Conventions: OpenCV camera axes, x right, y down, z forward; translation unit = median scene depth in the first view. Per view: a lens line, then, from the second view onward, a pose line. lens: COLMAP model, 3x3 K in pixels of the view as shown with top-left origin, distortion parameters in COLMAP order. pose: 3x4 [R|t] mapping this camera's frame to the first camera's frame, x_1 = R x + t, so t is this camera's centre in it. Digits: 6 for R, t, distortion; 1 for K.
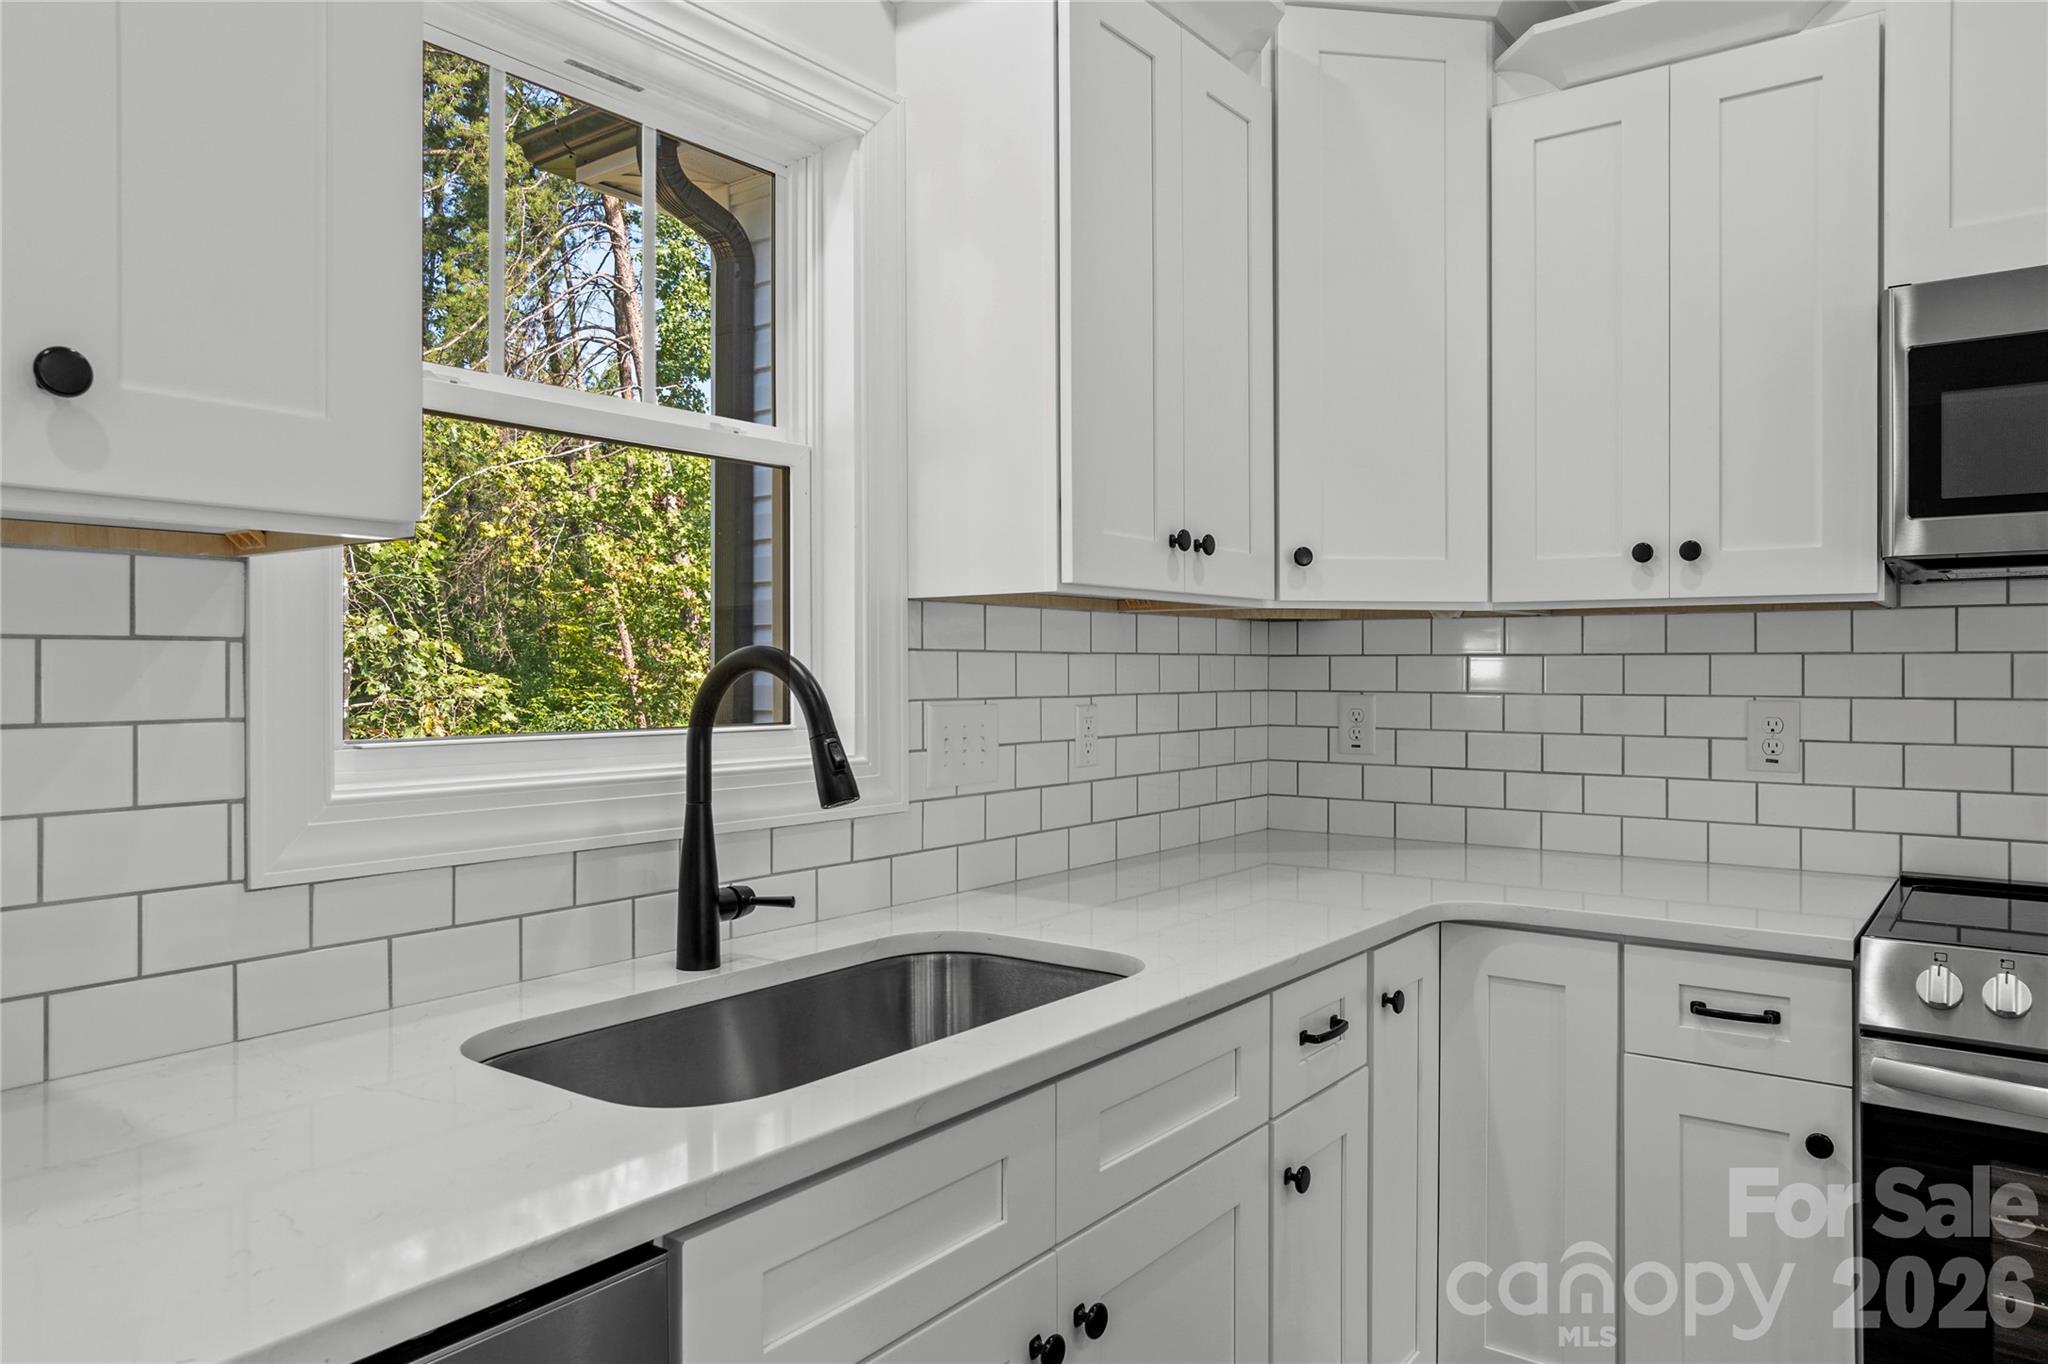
lens RADIAL K [[1349.3, 0, 1078.2], [0, 1349.3, 671.7], [0, 0, 1]] dist [-0.005688, 0.019602]
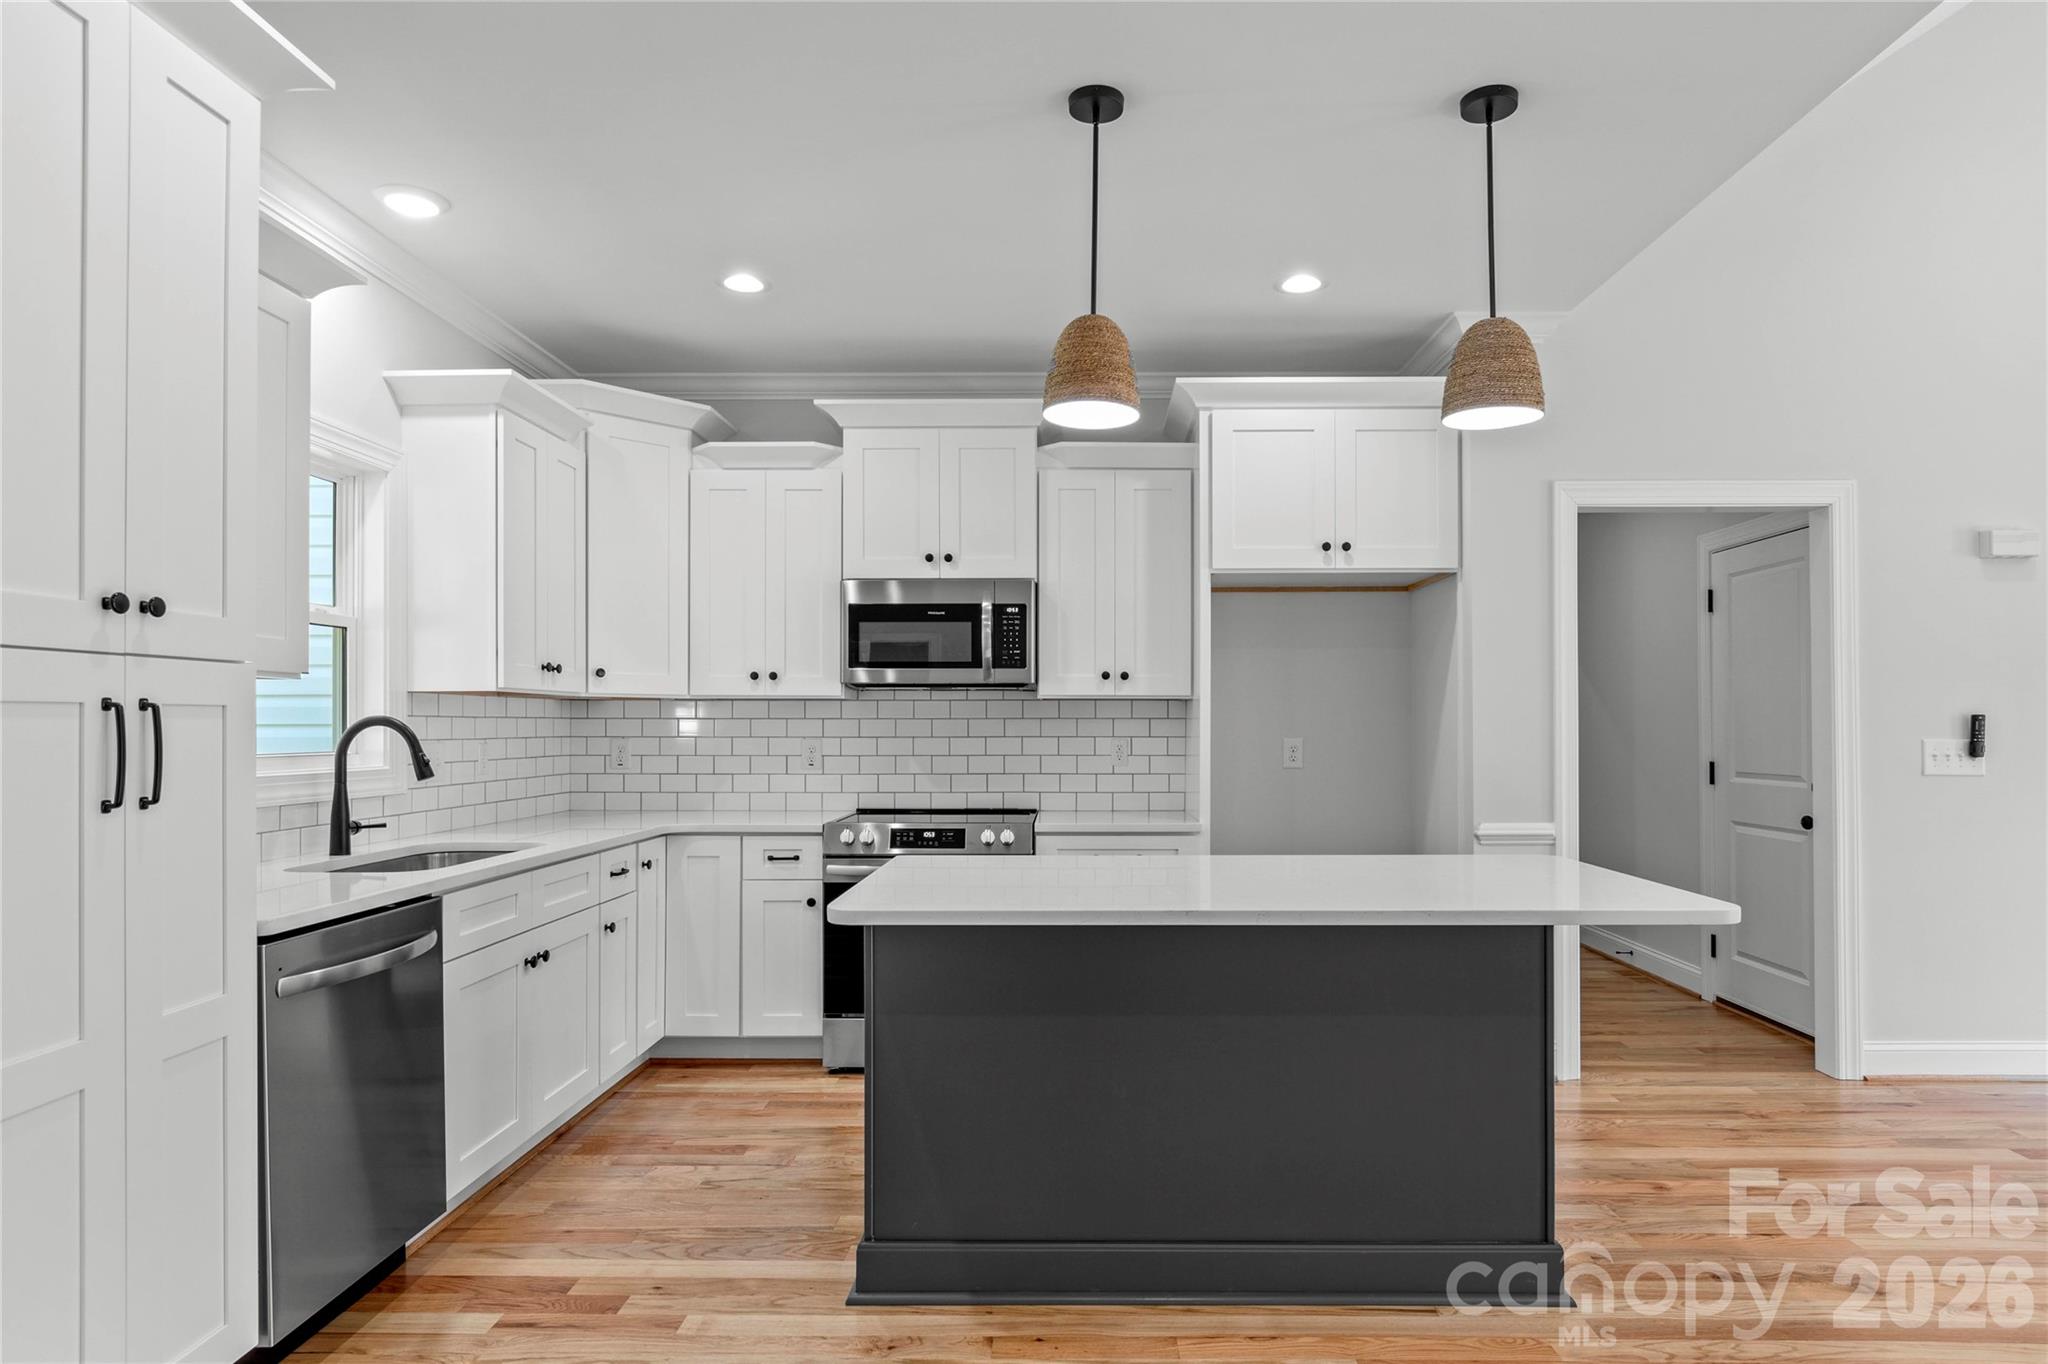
lens RADIAL K [[1160.7, 0, 1083.0], [0, 1160.7, 715.6], [0, 0, 1]] dist [-0.006844, -0.006227]
pose [[0.813521, 0.004492, 0.581519, -0.310512], [0.001538, 0.999950, -0.009876, 0.002141], [-0.581534, 0.008929, 0.813473, -1.044076]]
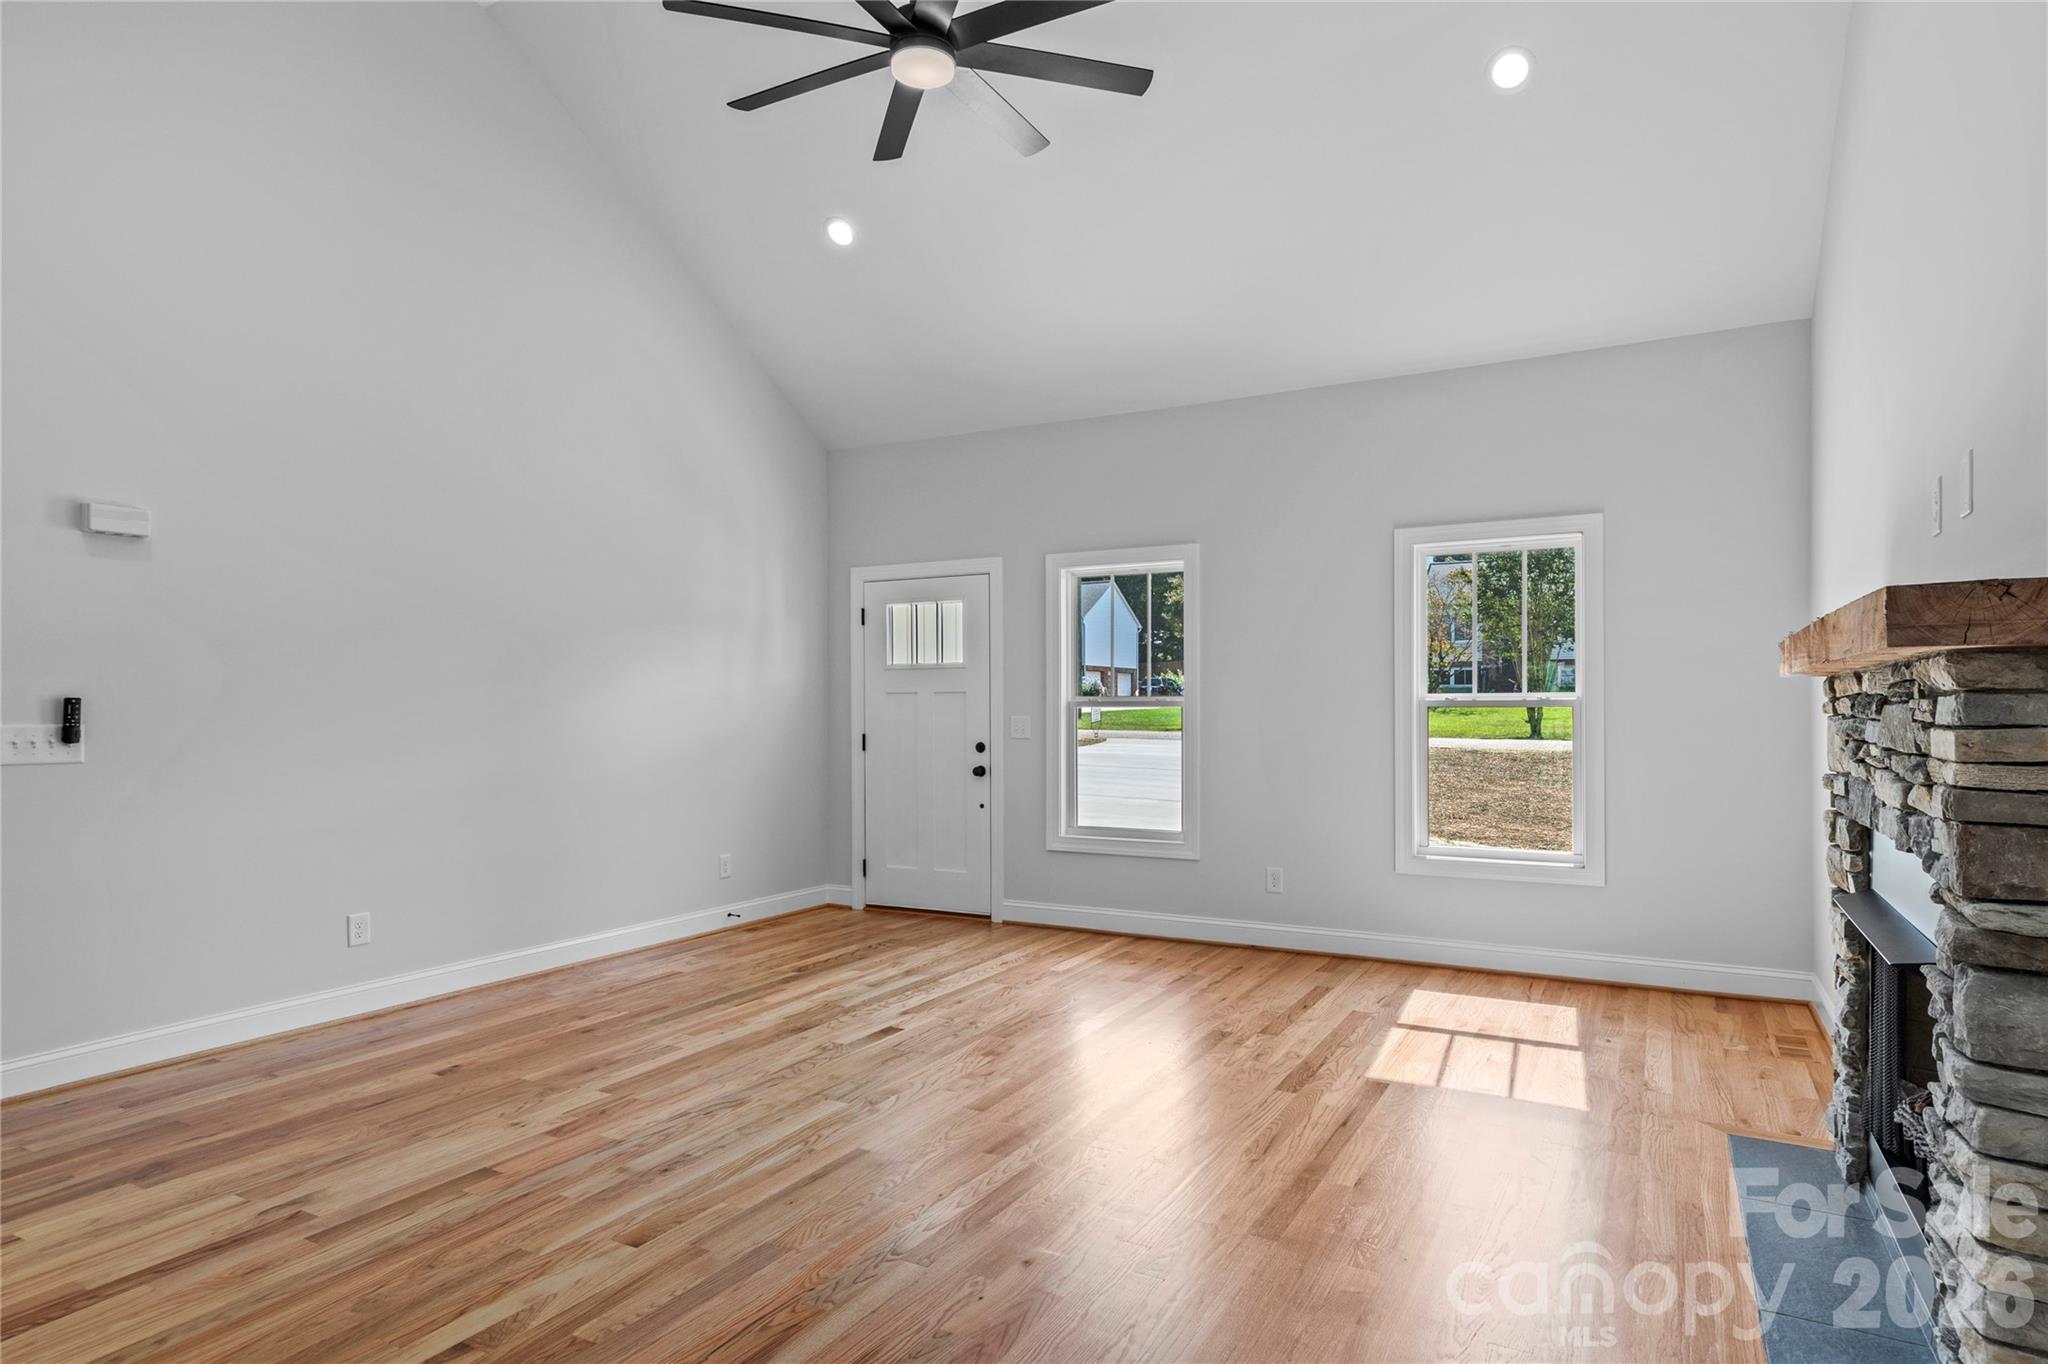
lens RADIAL K [[1126.4, 0, 1063.6], [0, 1126.4, 690.2], [0, 0, 1]] dist [0.007854, -0.003093]
pose [[-0.115127, 0.010208, 0.993298, 0.065643], [-0.000770, 0.999946, -0.010366, -0.009957], [-0.993351, -0.001958, -0.115112, -1.645900]]
